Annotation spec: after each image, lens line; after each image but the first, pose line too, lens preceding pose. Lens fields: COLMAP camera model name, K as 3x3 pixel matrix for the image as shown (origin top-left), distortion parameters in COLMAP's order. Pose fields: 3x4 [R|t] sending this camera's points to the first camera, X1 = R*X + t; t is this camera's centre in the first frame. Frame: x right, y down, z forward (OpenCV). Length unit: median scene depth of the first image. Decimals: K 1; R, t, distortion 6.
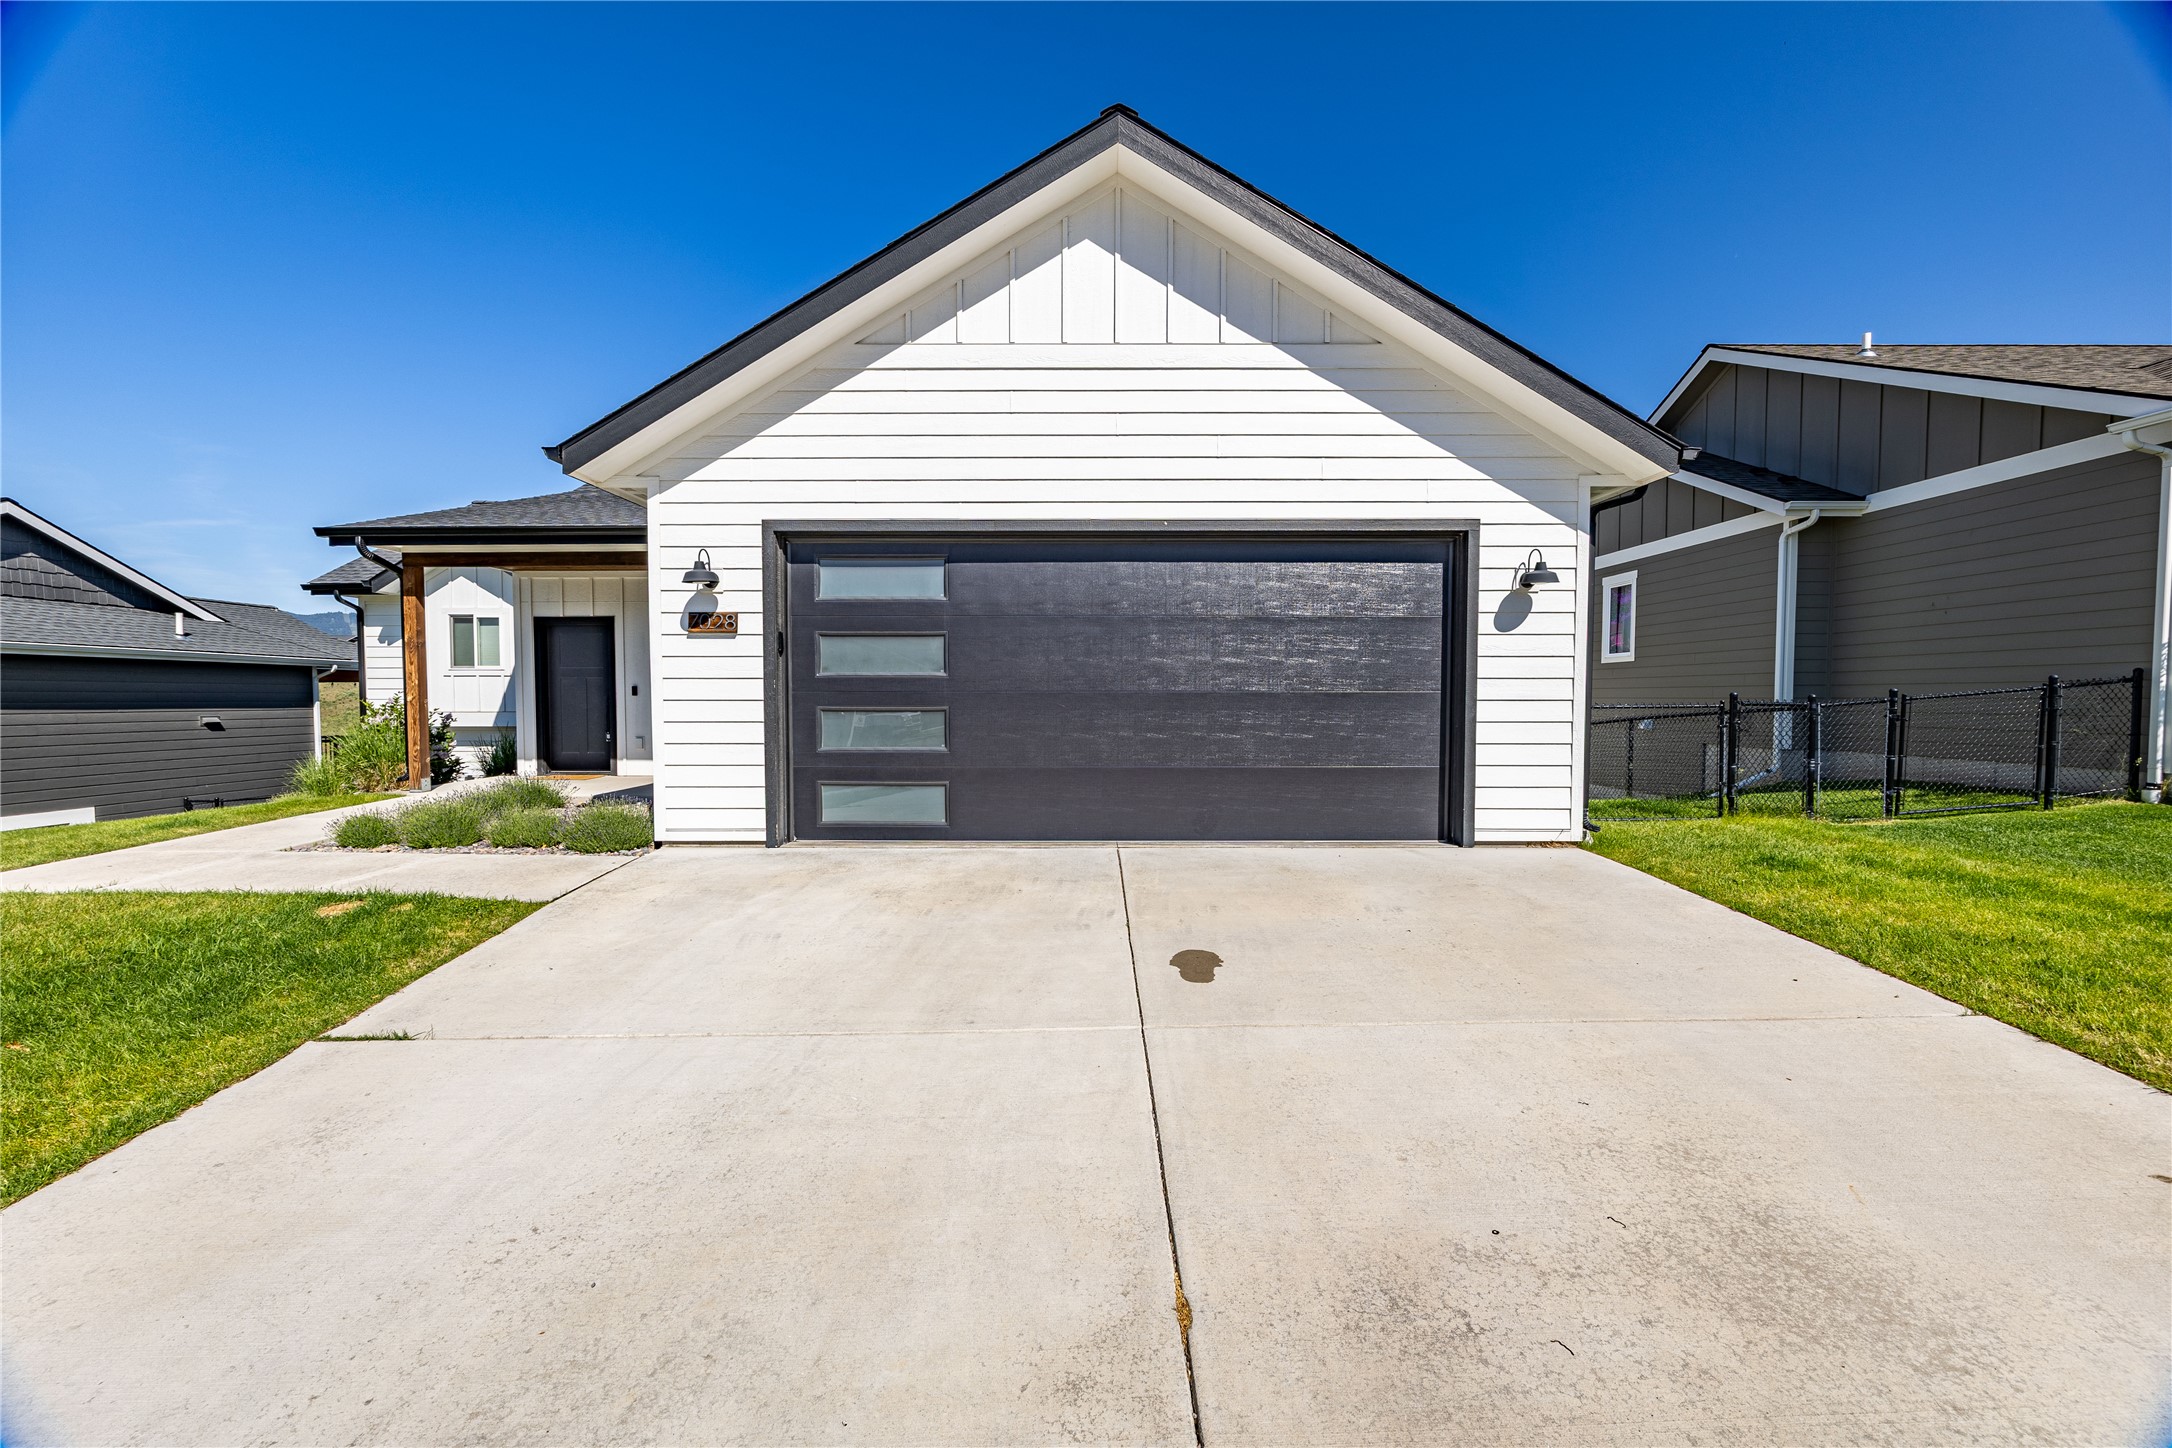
lens RADIAL K [[855.9, 0, 1125.7], [0, 855.9, 727.7], [0, 0, 1]] dist [-0.010430, 0.001258]
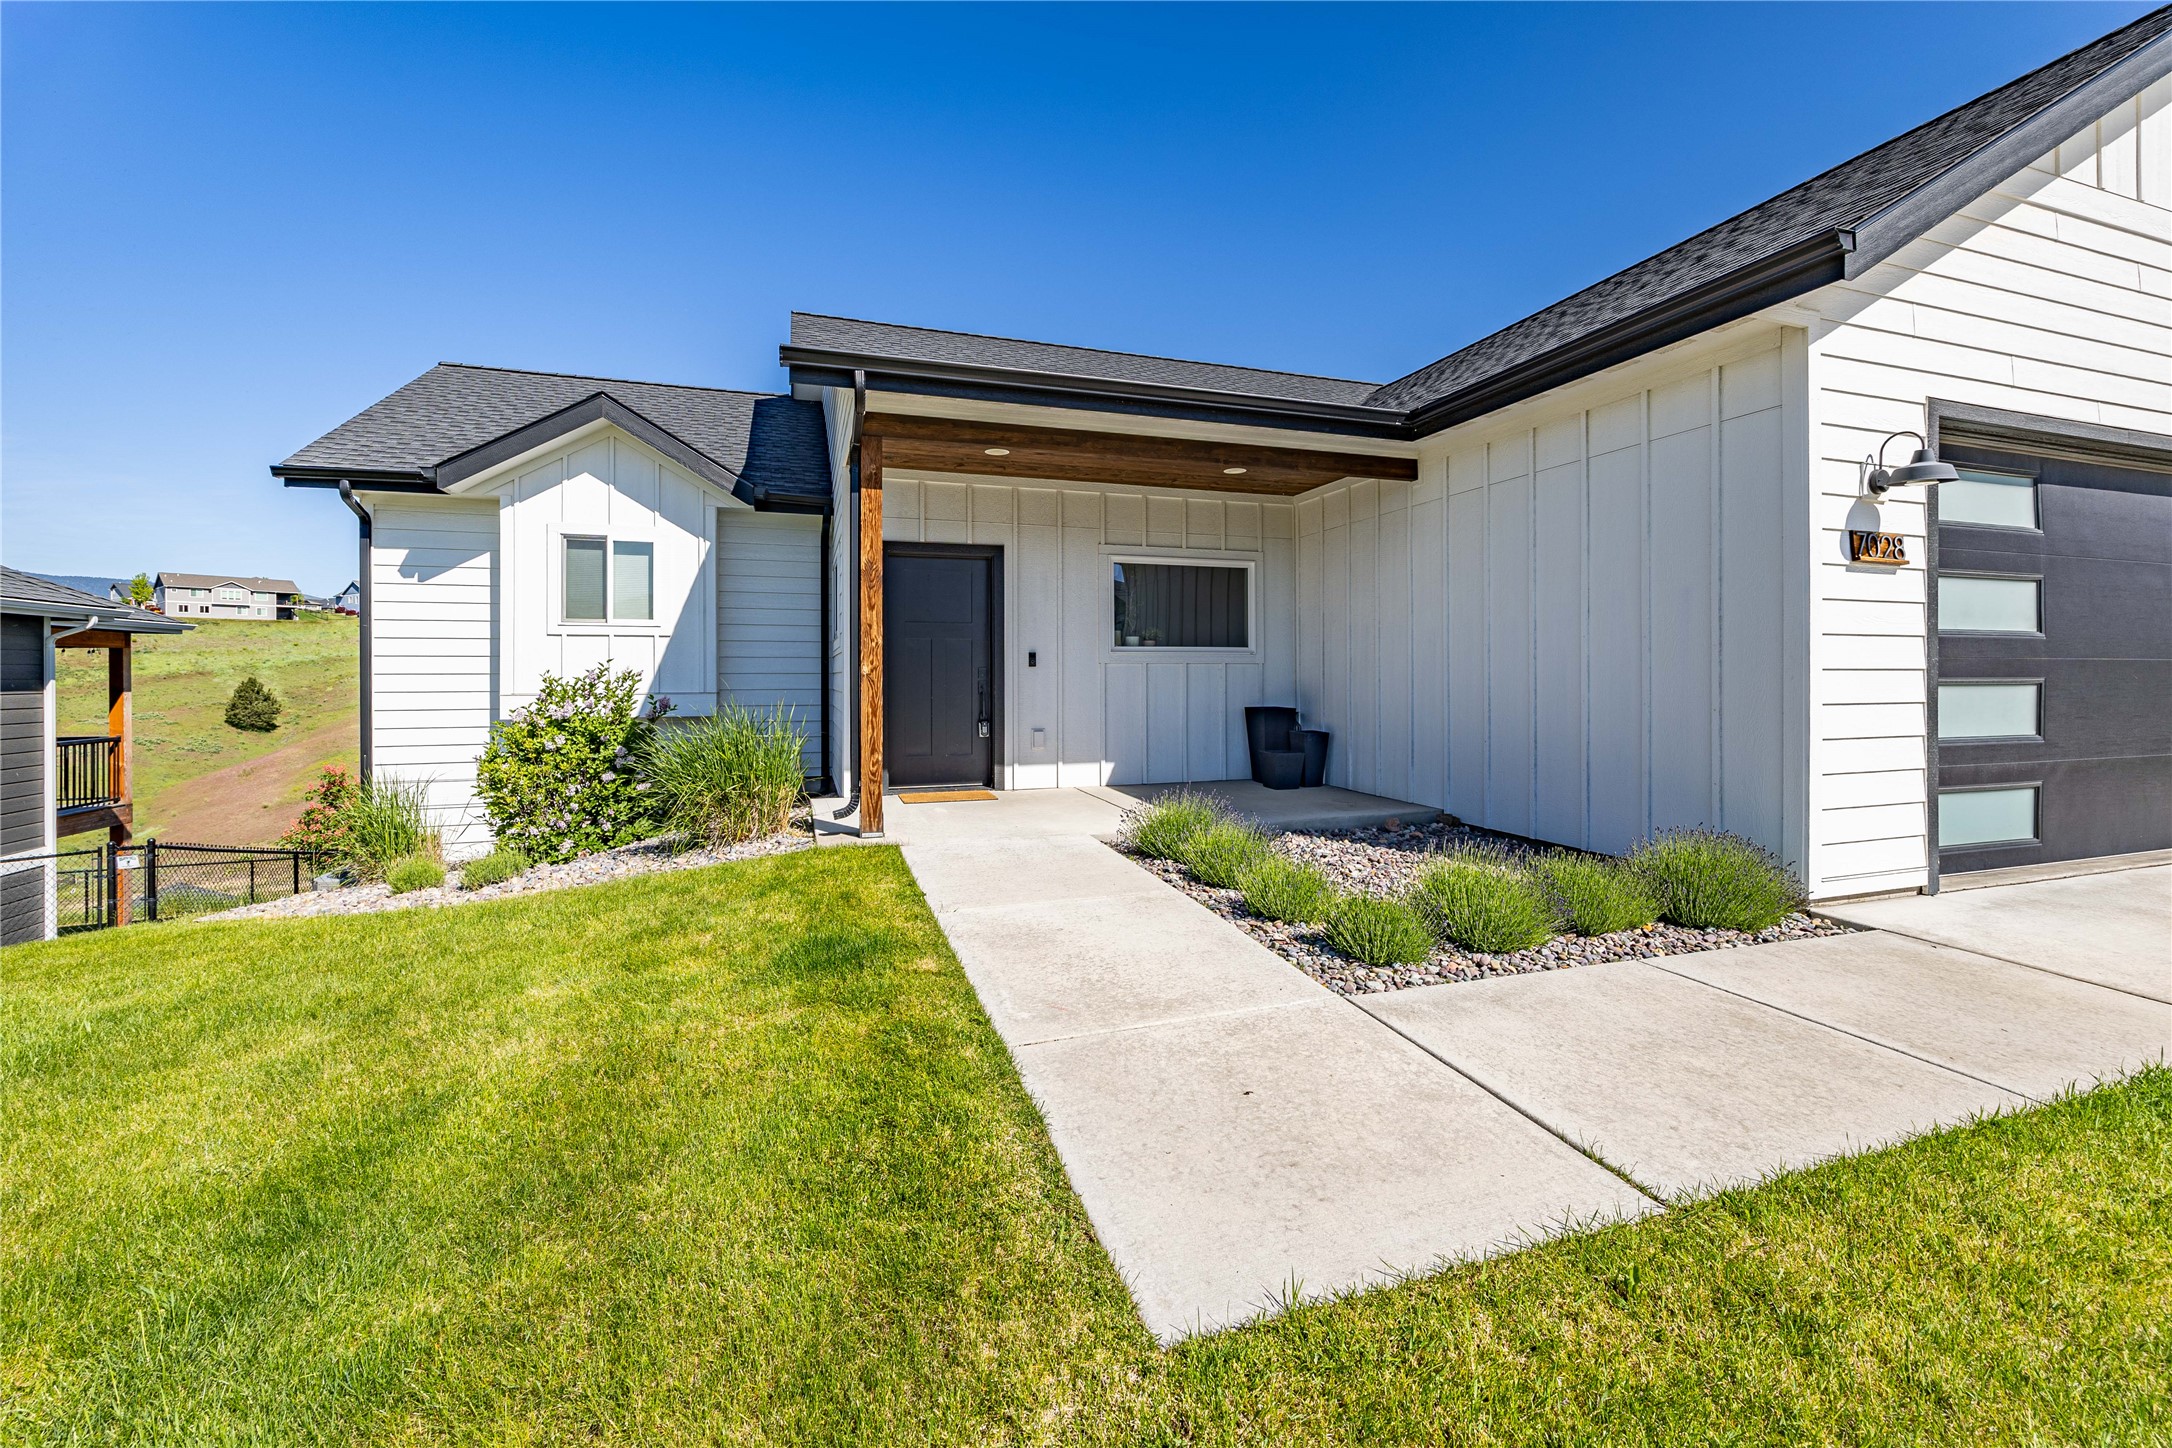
lens RADIAL K [[855.9, 0, 1077.6], [0, 855.9, 672.6], [0, 0, 1]] dist [-0.010430, 0.001258]
pose [[0.945809, -0.000360, 0.324722, -1.203244], [0.012515, 0.999297, -0.035342, -0.014420], [-0.324481, 0.037491, 0.945149, 0.571225]]
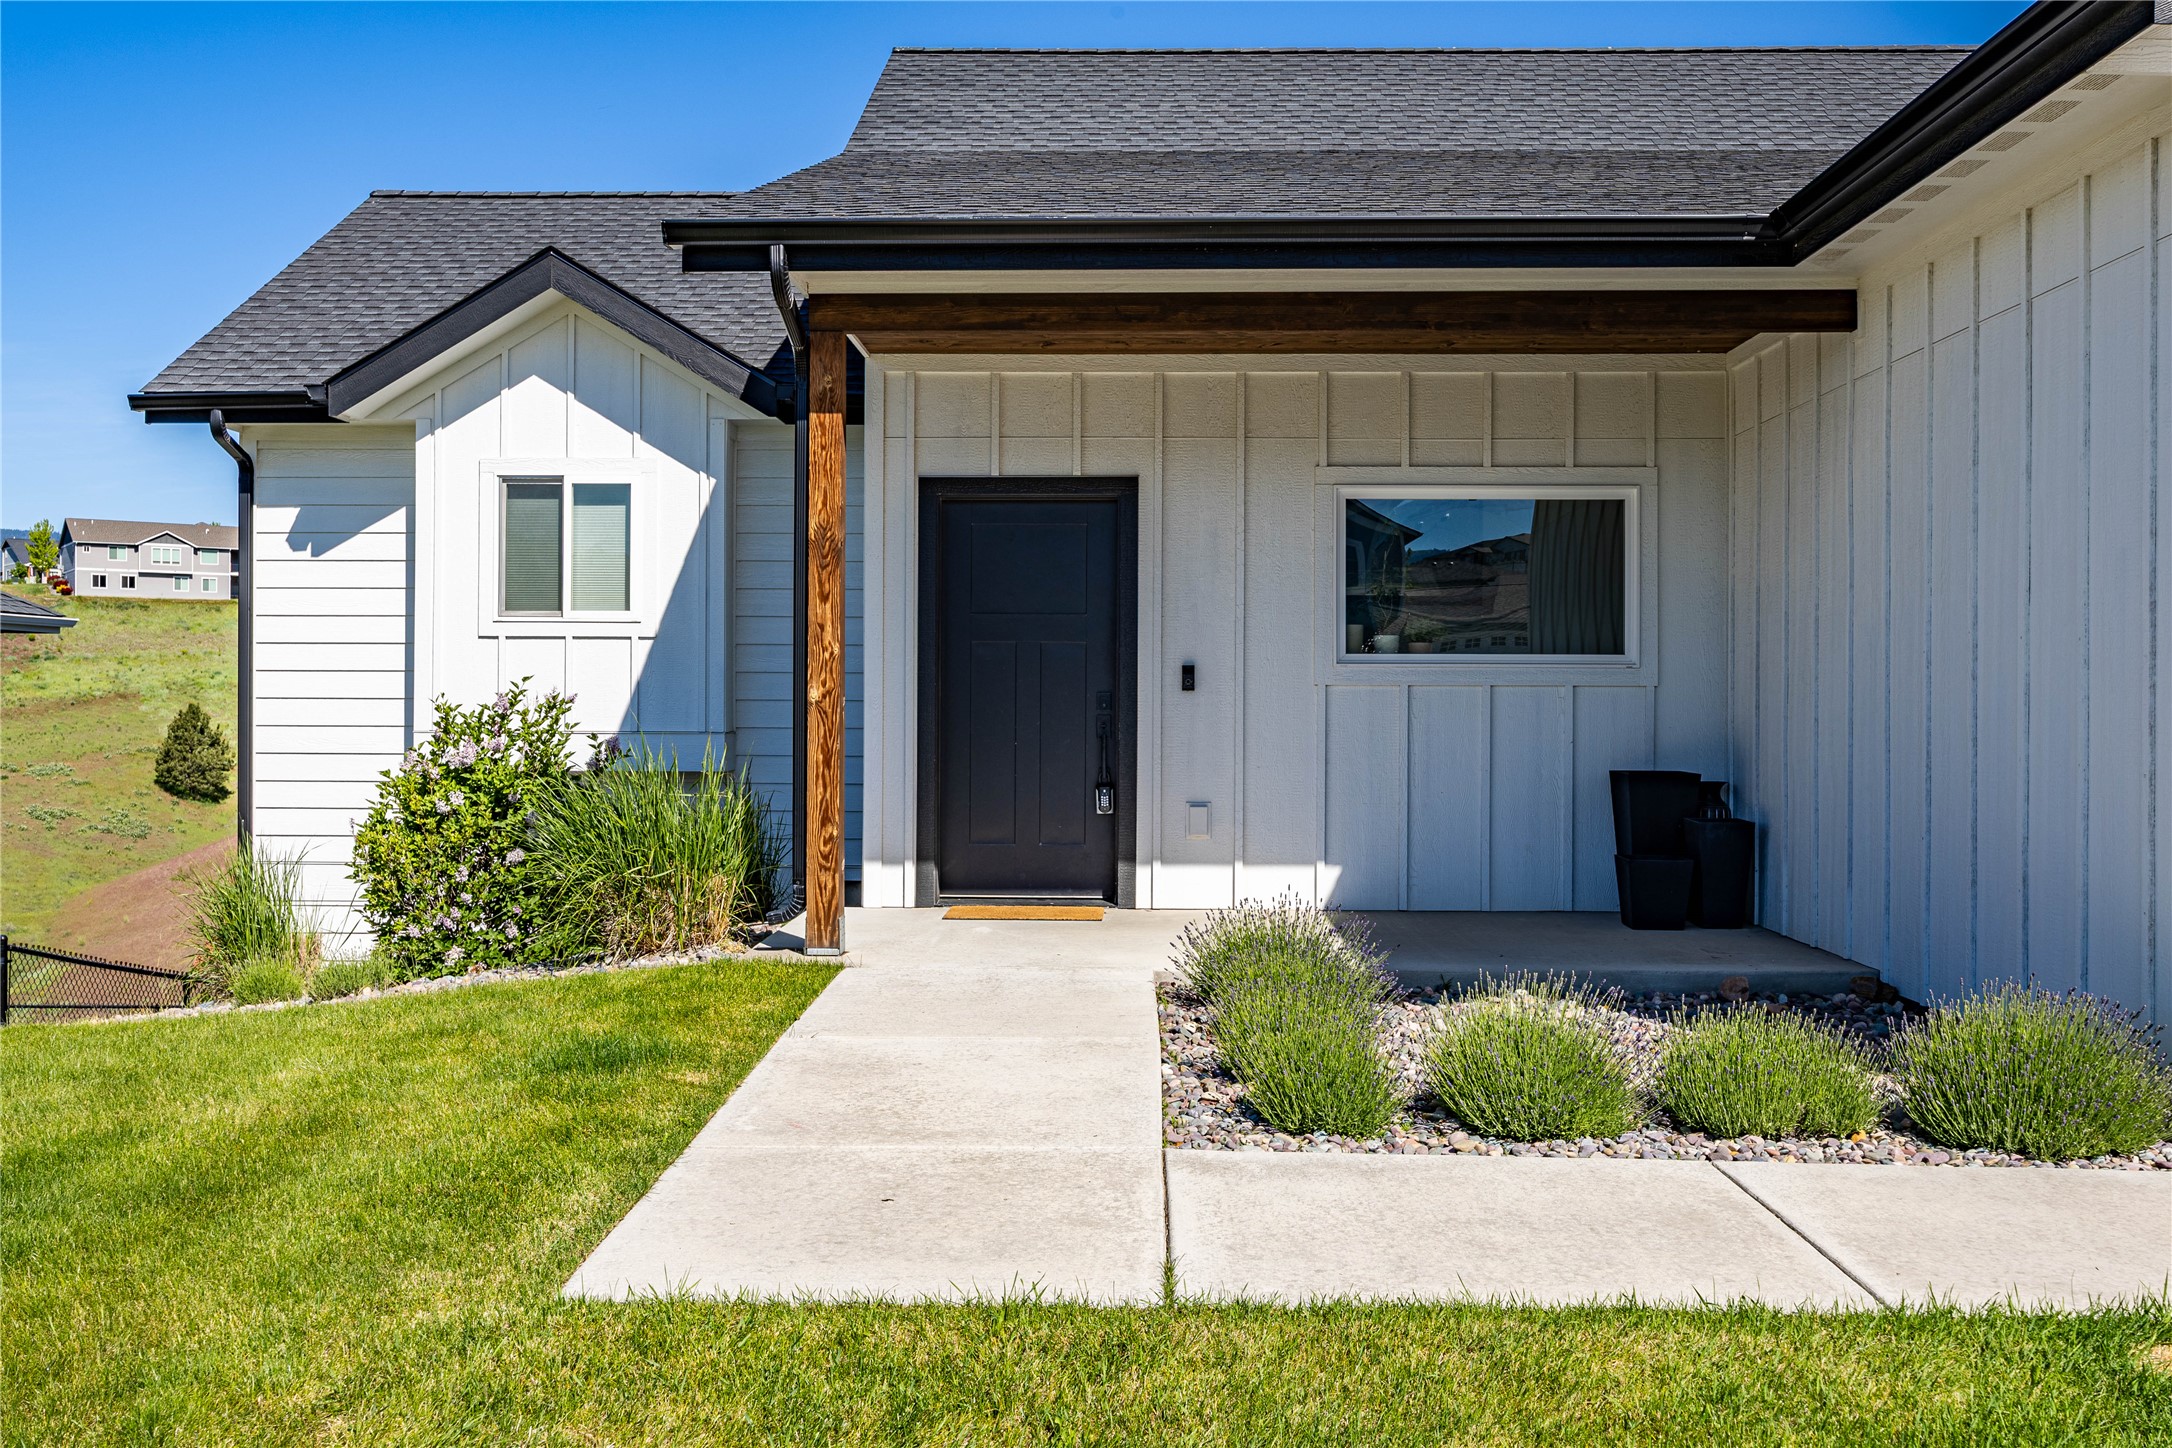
lens RADIAL K [[2005.2, 0, 1112.5], [0, 2005.2, 702.9], [0, 0, 1]] dist [-0.016093, 0.000000]
pose [[0.999861, 0.006000, -0.015560, -0.944218], [-0.006563, 0.999316, -0.036384, -0.000630], [0.015331, 0.036481, 0.999217, 0.203775]]
